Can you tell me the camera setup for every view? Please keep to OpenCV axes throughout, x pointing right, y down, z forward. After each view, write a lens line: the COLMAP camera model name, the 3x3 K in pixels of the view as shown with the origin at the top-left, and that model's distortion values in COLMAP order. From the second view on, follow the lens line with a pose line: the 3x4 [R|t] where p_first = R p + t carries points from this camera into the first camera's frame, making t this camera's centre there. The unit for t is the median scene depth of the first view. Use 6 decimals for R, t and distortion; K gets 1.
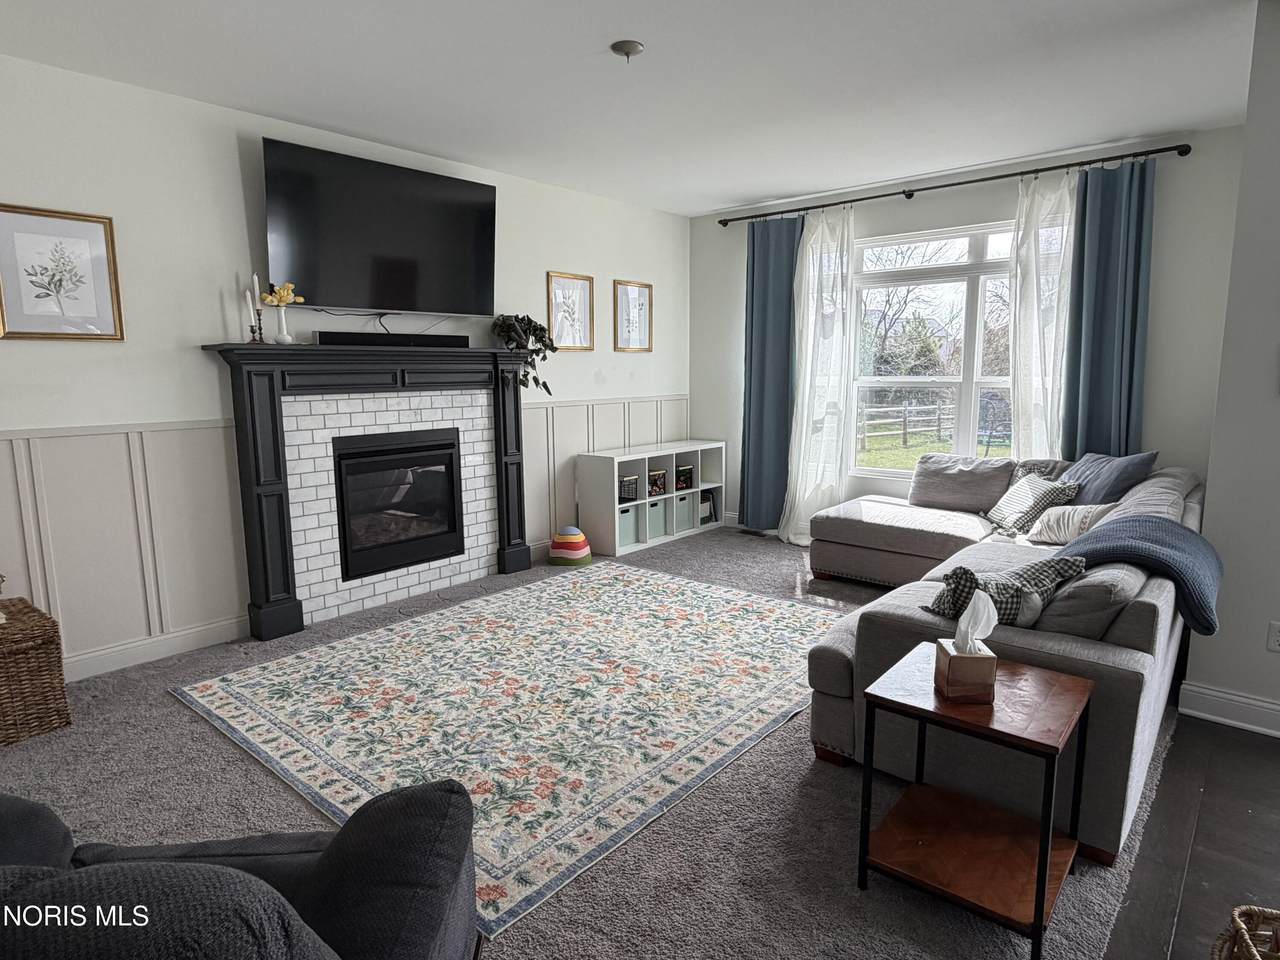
lens RADIAL K [[743.1, 0, 634.7], [0, 743.1, 478.6], [0, 0, 1]] dist [-0.003578, 0.001001]
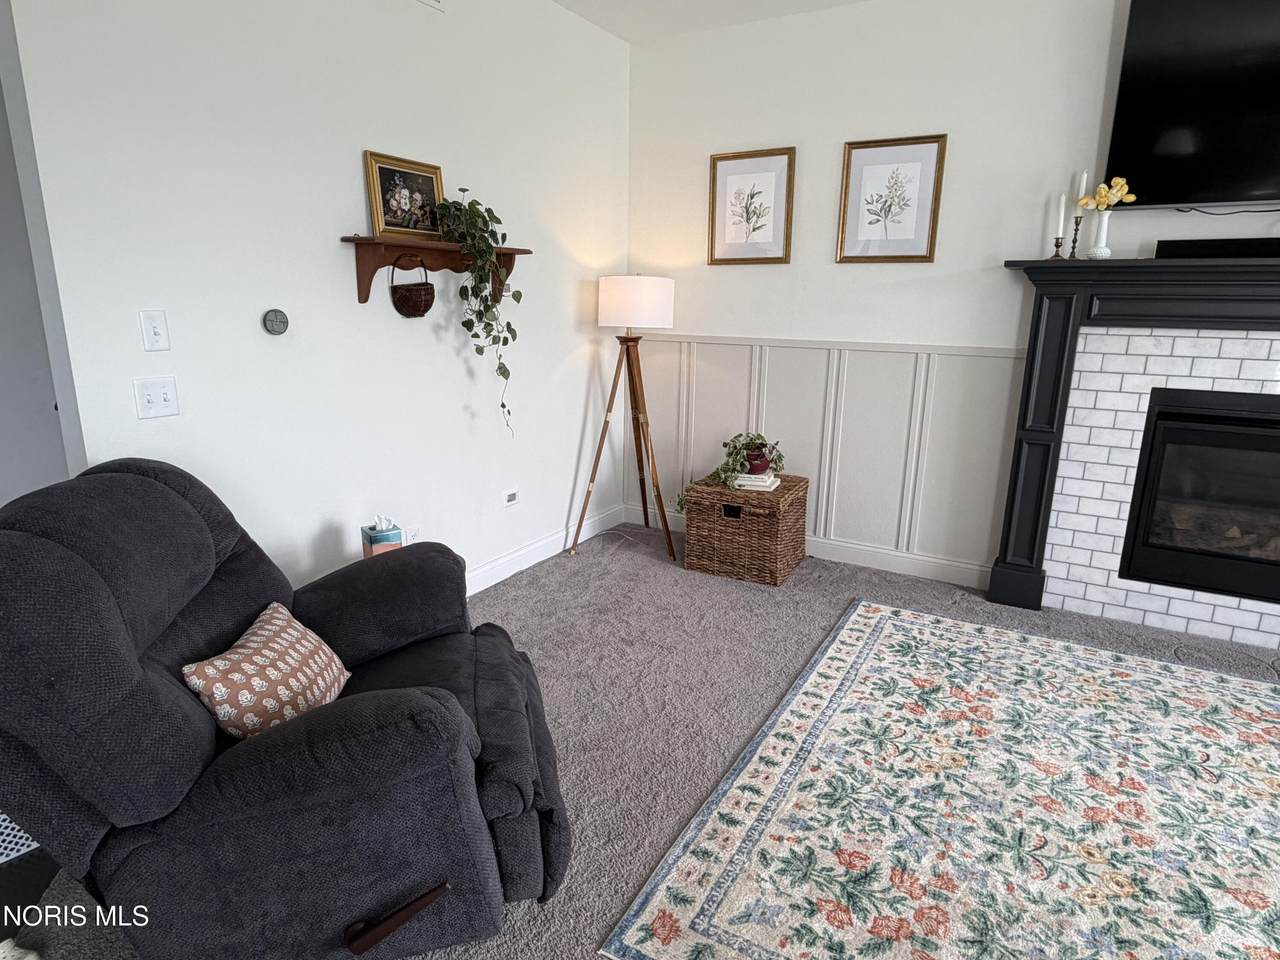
lens RADIAL K [[743.1, 0, 634.7], [0, 743.1, 478.6], [0, 0, 1]] dist [-0.003578, 0.001001]
pose [[0.178248, 0.246057, -0.952724, 0.263139], [-0.156747, 0.962967, 0.219376, -0.057564], [0.971421, 0.110233, 0.210216, 0.413301]]
